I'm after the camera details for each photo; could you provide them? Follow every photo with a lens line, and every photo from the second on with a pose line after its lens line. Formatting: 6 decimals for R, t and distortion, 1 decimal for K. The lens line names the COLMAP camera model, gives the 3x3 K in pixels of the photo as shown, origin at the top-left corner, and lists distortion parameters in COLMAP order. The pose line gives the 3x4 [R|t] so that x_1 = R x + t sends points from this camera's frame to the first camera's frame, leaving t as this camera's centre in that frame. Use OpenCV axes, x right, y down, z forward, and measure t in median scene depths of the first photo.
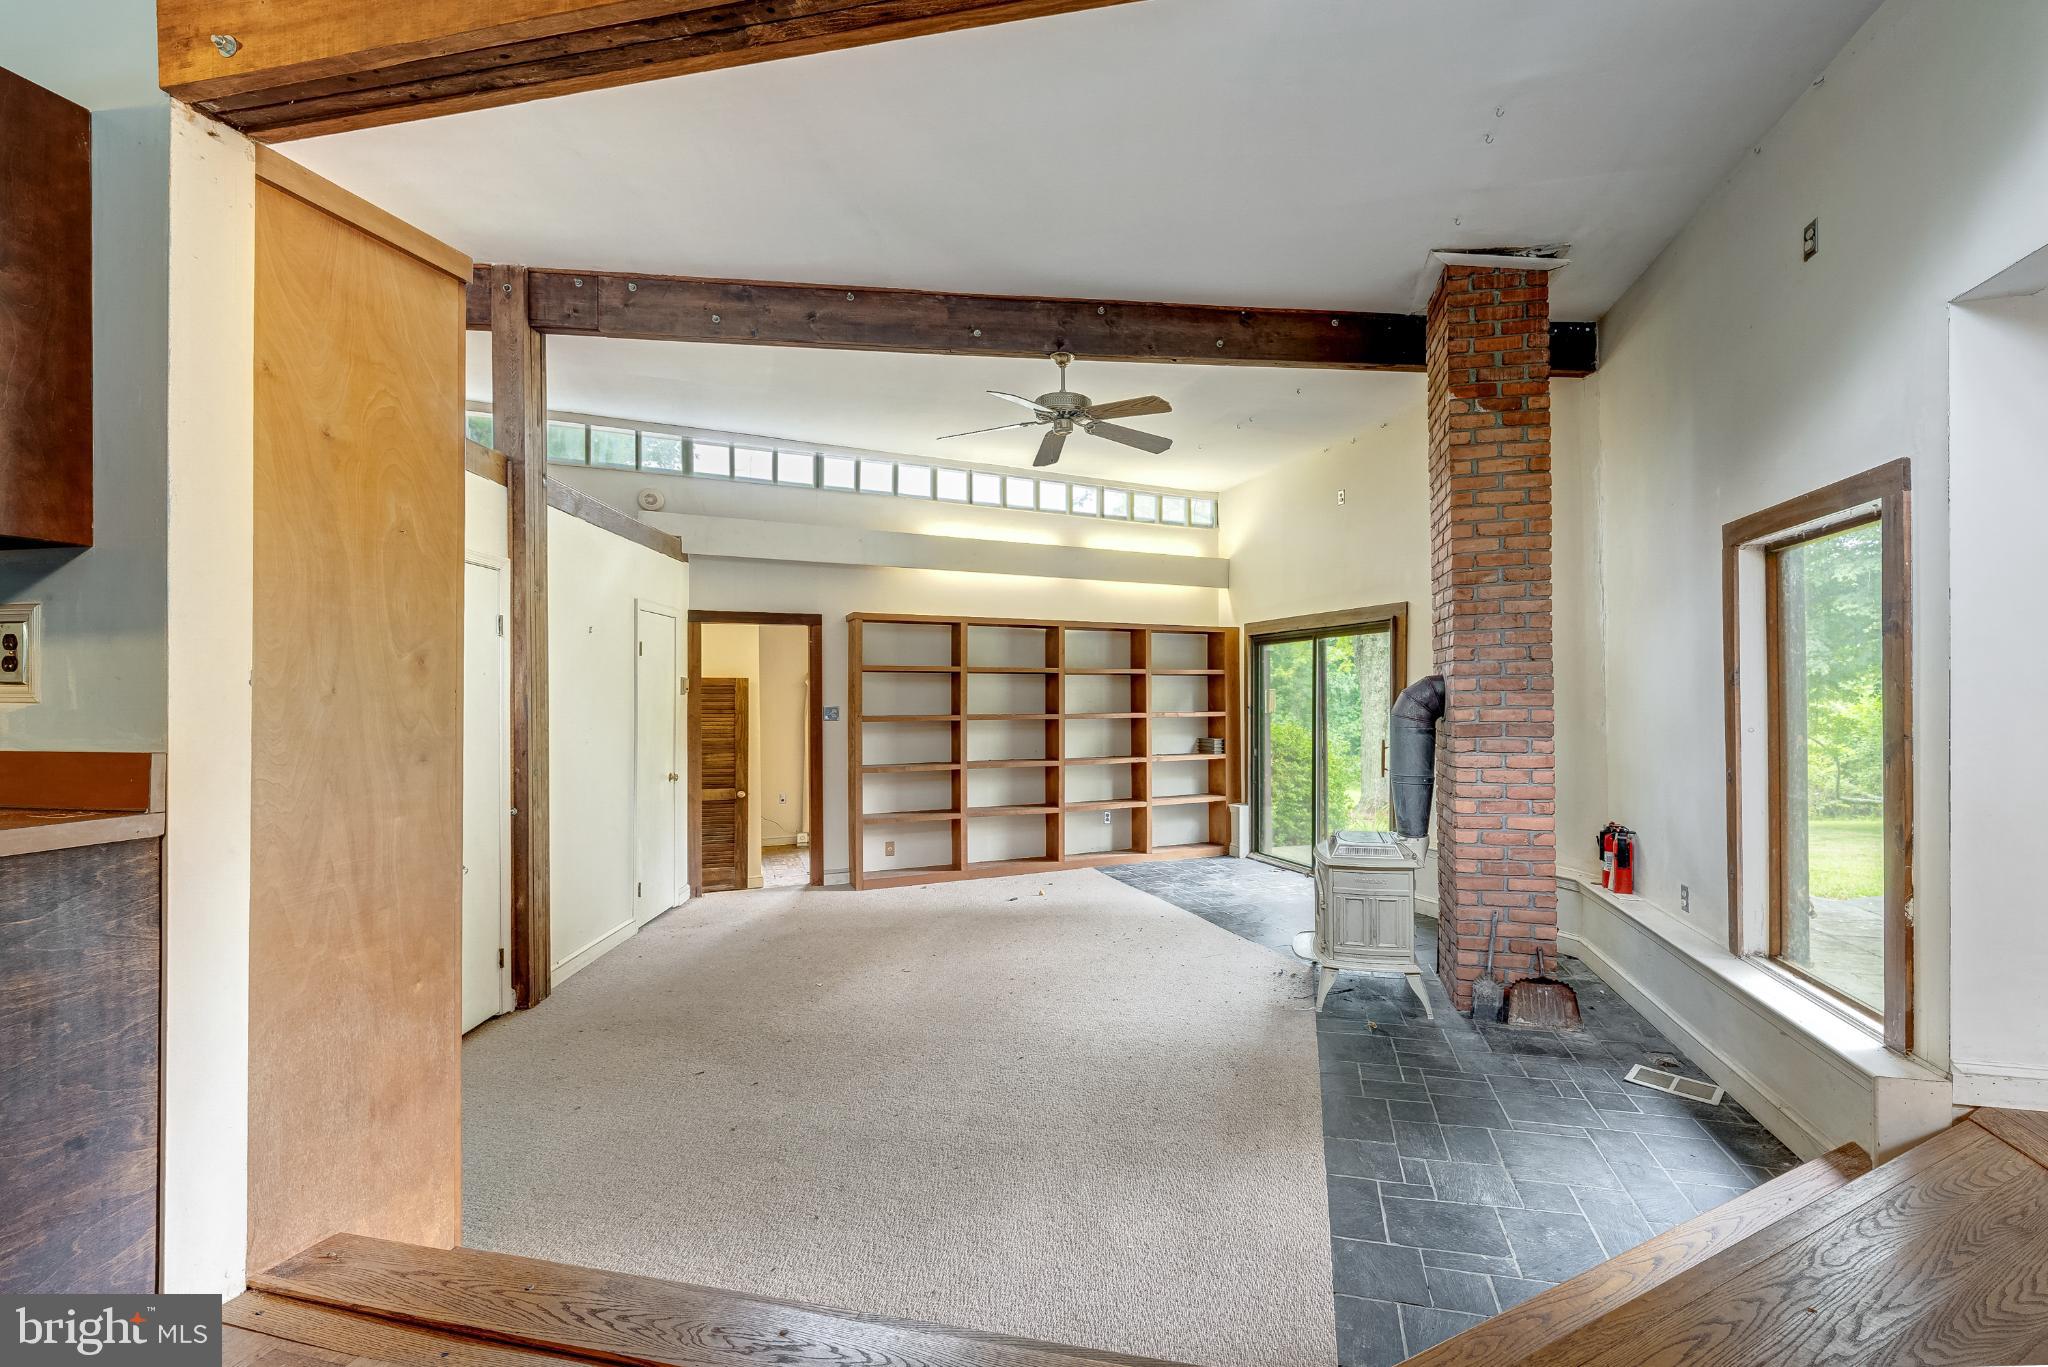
lens RADIAL K [[840.5, 0, 1024.0], [0, 840.5, 683.5], [0, 0, 1]] dist [0.000844, 0.000096]
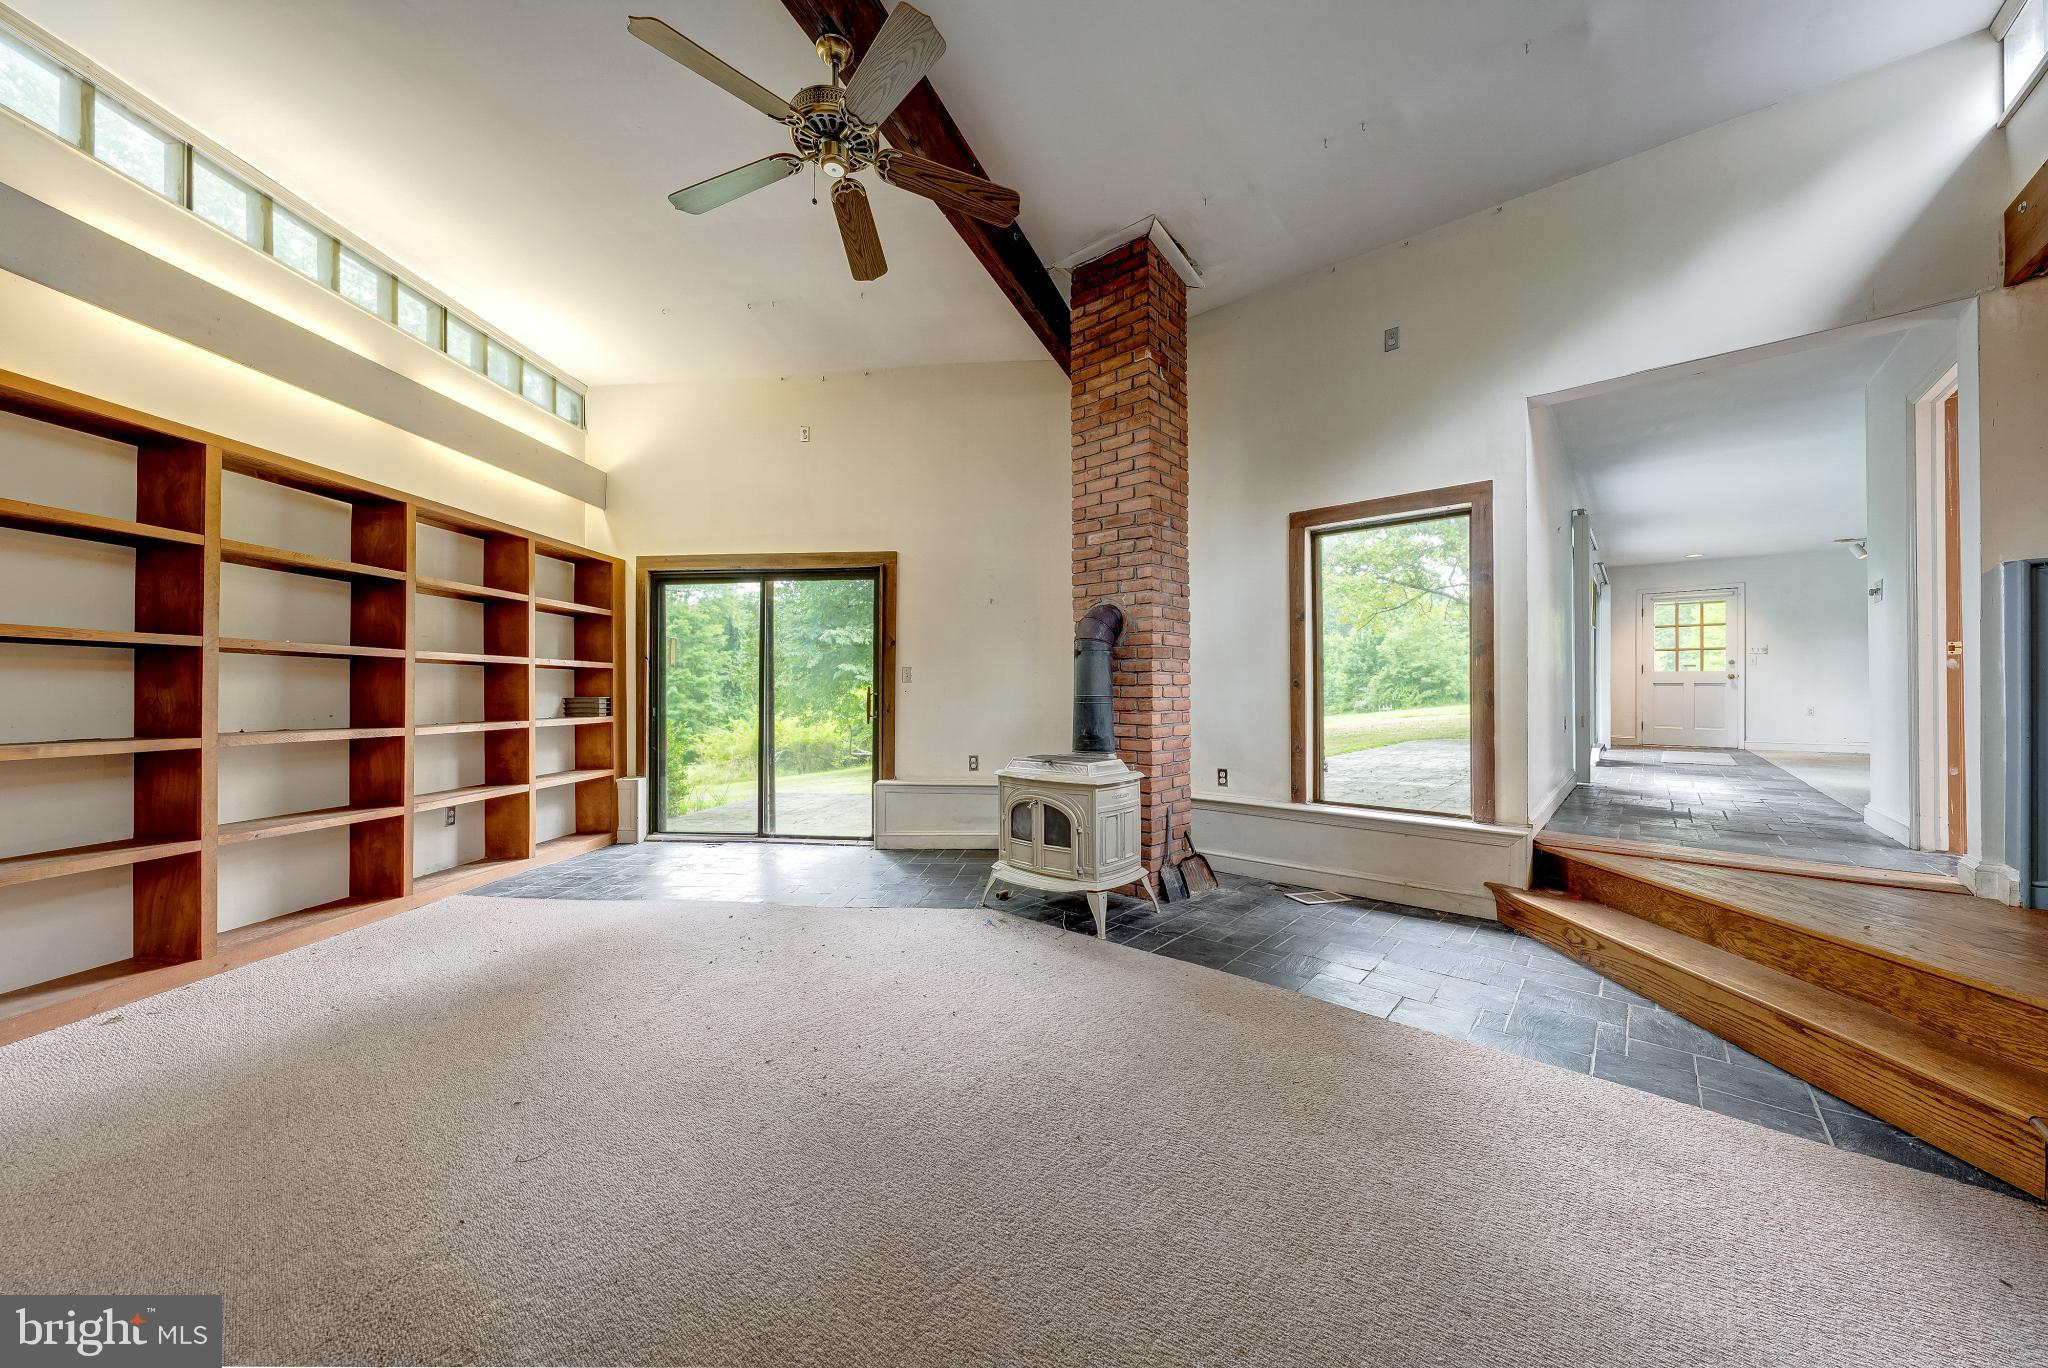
lens RADIAL K [[744.6, 0, 1024.0], [0, 744.6, 684.0], [0, 0, 1]] dist [0.000582, -0.000166]
pose [[0.438645, 0.018147, 0.898477, -0.229960], [-0.018122, 0.999771, -0.011346, 0.057337], [-0.898477, -0.011305, 0.438874, 0.362552]]
